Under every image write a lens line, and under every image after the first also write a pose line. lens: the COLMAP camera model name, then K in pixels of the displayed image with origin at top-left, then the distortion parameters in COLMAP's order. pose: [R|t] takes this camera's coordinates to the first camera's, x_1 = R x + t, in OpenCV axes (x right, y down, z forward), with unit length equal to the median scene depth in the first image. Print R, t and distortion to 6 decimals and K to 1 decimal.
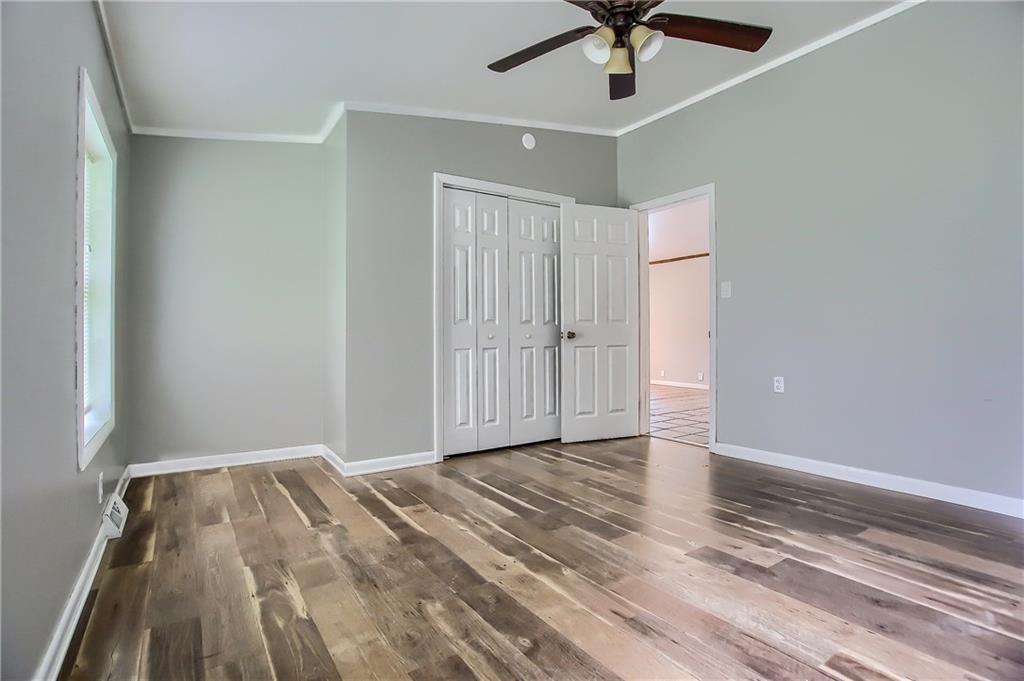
lens RADIAL K [[509.3, 0, 512.0], [0, 509.3, 340.5], [0, 0, 1]] dist [-0.031098, -0.000034]
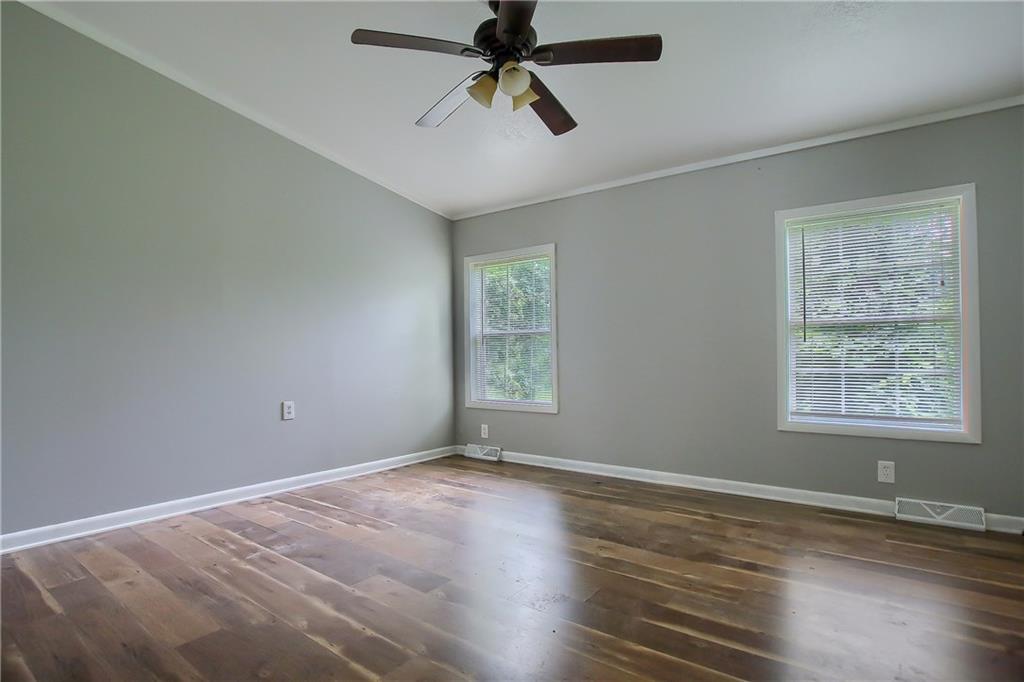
lens RADIAL K [[509.3, 0, 512.0], [0, 509.3, 341.0], [0, 0, 1]] dist [-0.031098, -0.000034]
pose [[-0.939278, -0.004662, -0.343124, 0.564960], [0.002294, 0.999800, -0.019864, -0.025995], [0.343148, -0.019445, -0.939080, 1.951254]]
